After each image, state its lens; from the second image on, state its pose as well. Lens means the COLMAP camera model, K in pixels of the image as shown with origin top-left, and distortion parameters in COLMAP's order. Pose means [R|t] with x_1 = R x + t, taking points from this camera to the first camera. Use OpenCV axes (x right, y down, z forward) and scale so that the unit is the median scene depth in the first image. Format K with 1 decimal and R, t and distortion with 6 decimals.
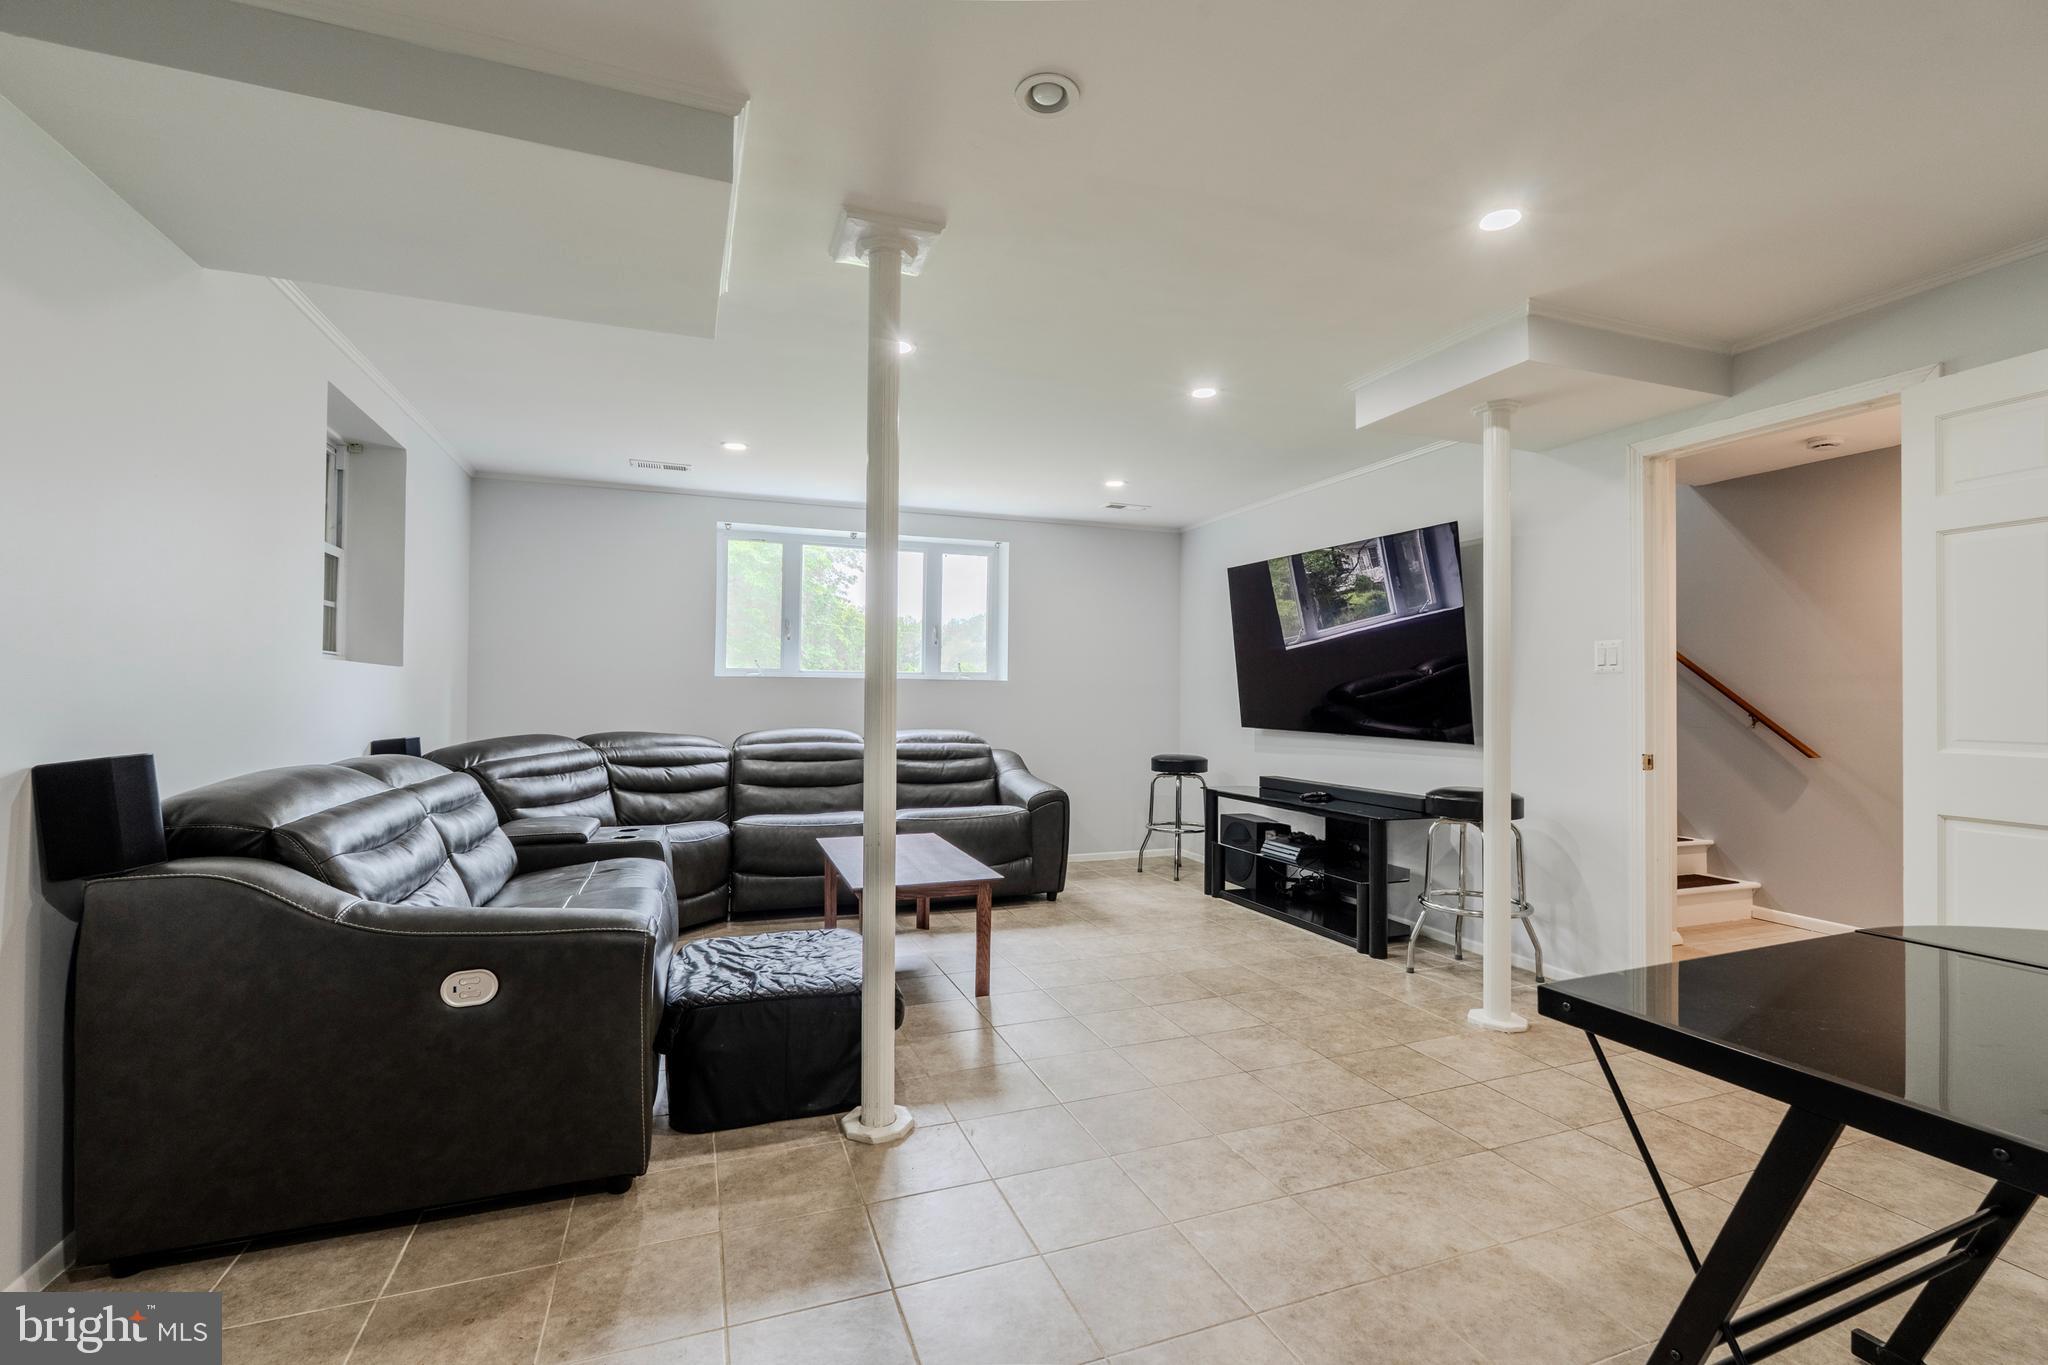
lens RADIAL K [[883.6, 0, 1038.1], [0, 883.6, 691.3], [0, 0, 1]] dist [0.000423, 0.000054]
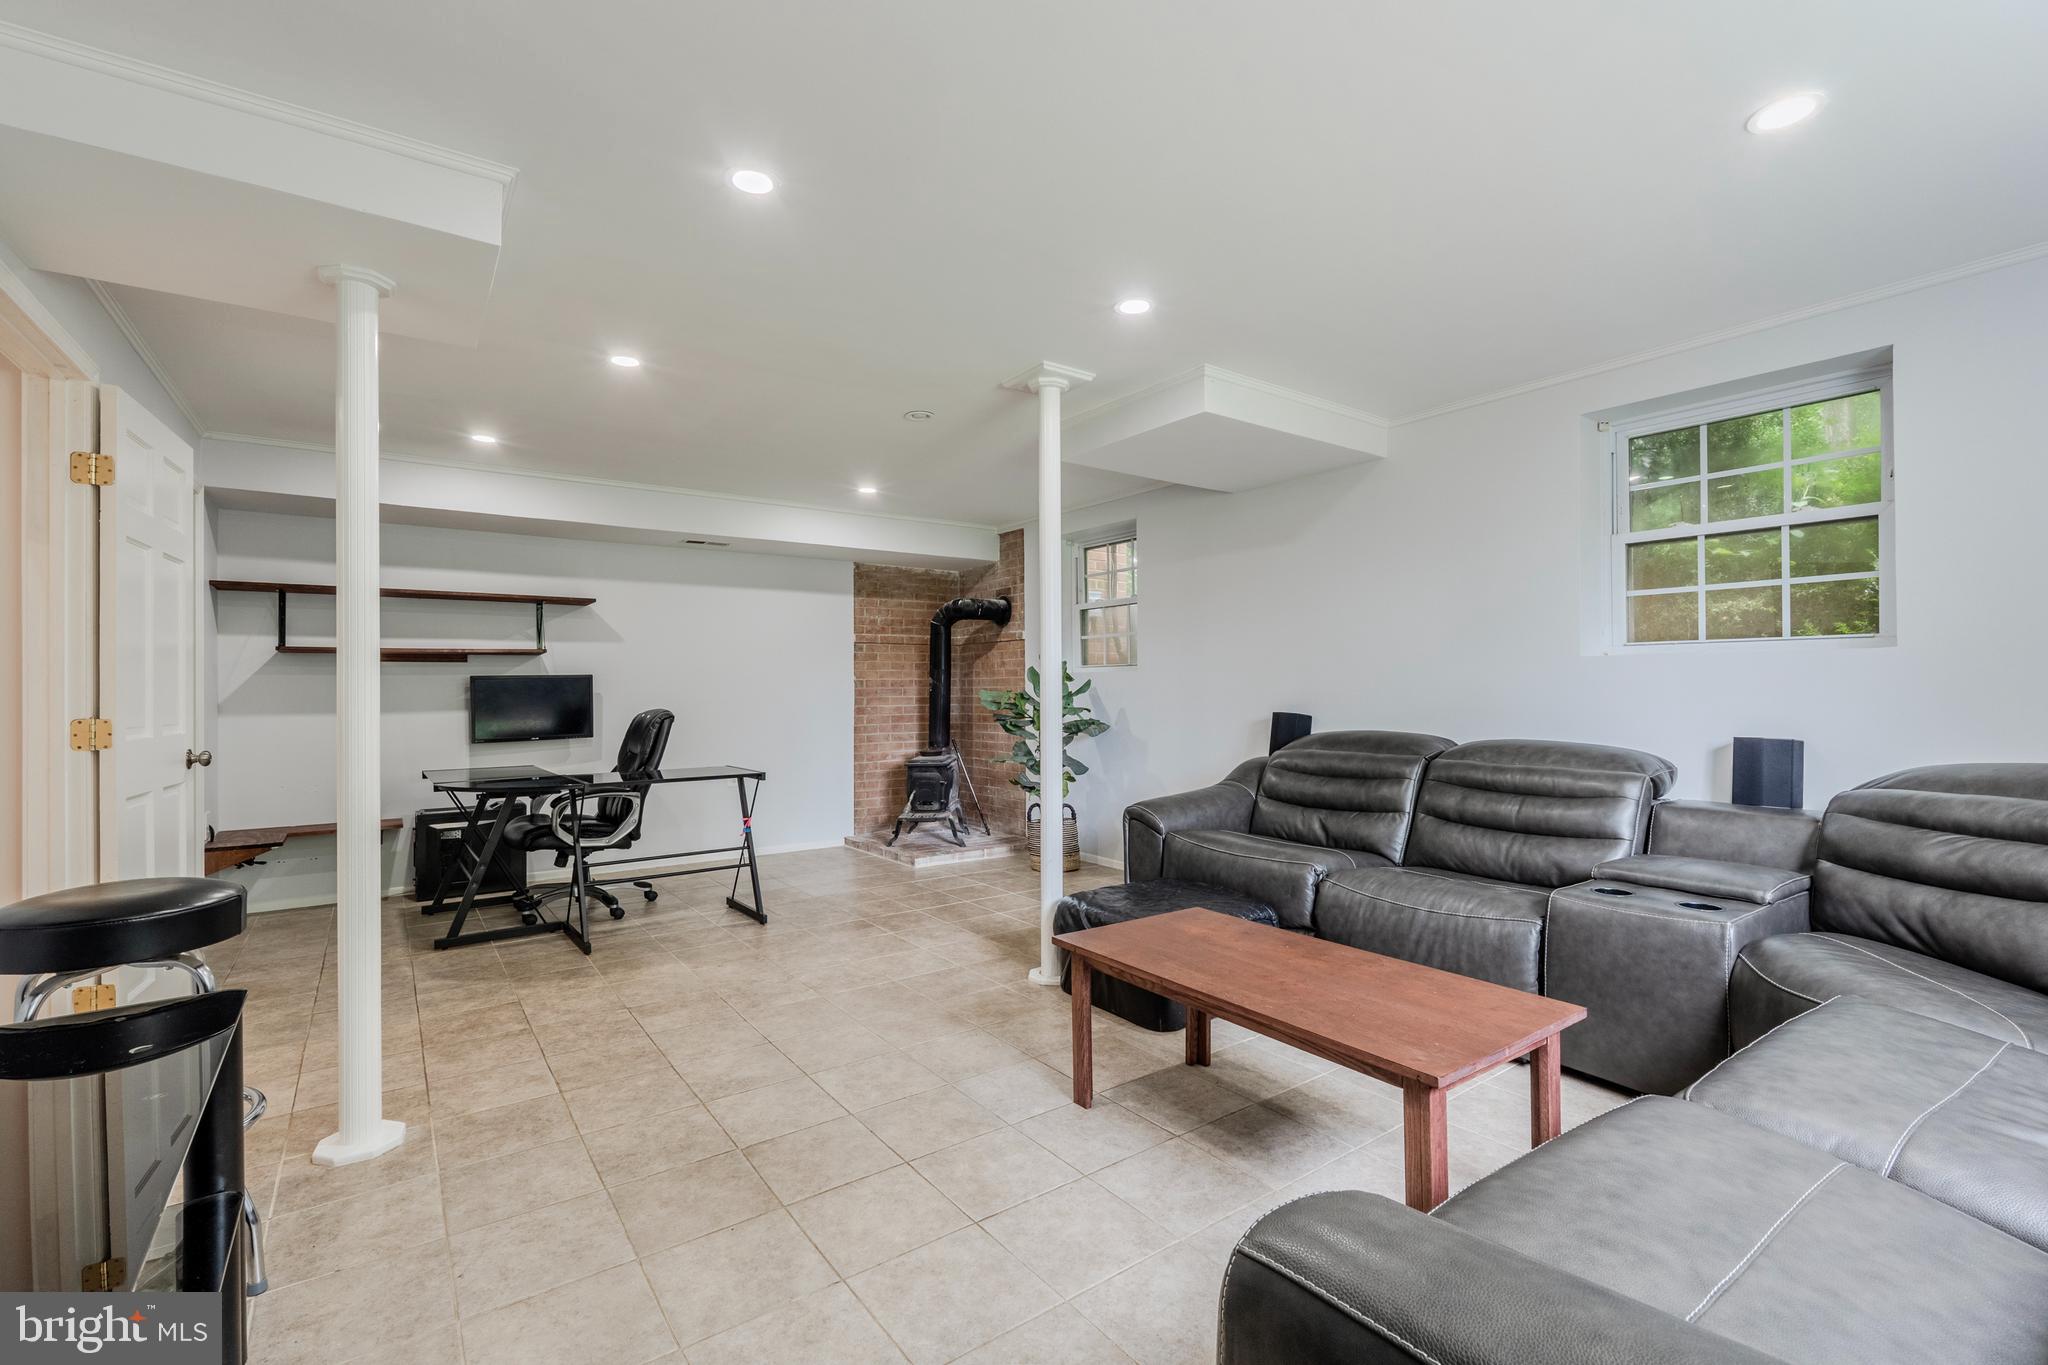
lens RADIAL K [[891.3, 0, 1024.0], [0, 891.3, 682.5], [0, 0, 1]] dist [-0.002401, 0.000045]
pose [[-0.968135, 0.001555, -0.250423, 0.161193], [0.004919, 0.999906, -0.012805, 0.011330], [0.250379, -0.013629, -0.968052, 1.645965]]
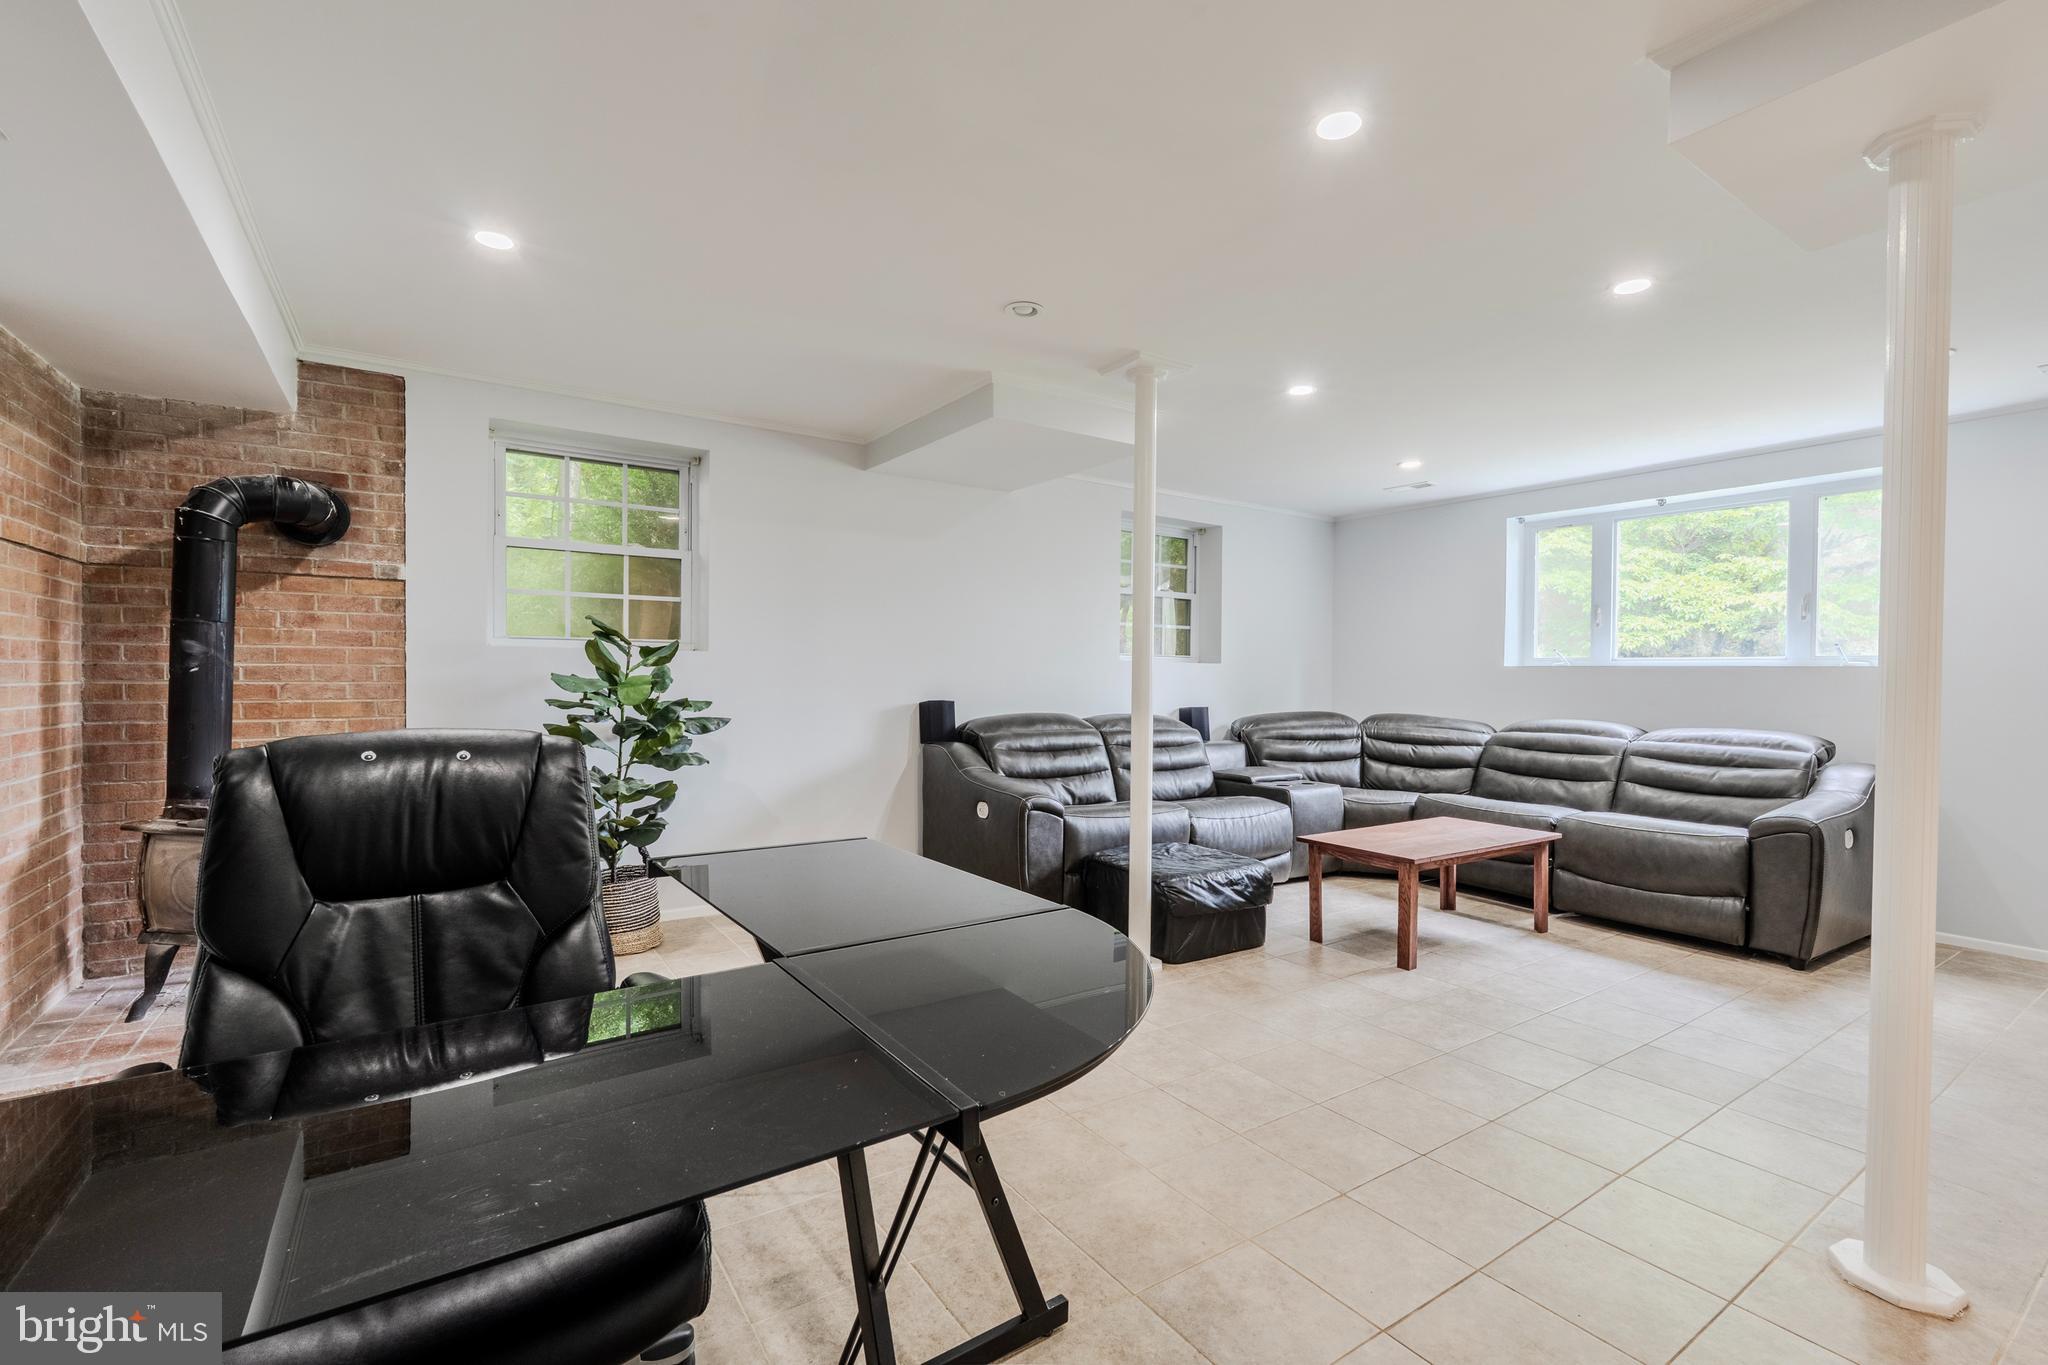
lens RADIAL K [[891.3, 0, 1024.0], [0, 891.3, 682.5], [0, 0, 1]] dist [-0.002401, 0.000045]
pose [[0.216414, -0.000404, -0.976302, 0.838504], [-0.006782, 0.999975, -0.001917, 0.011482], [0.976278, 0.007036, 0.216406, 0.323460]]
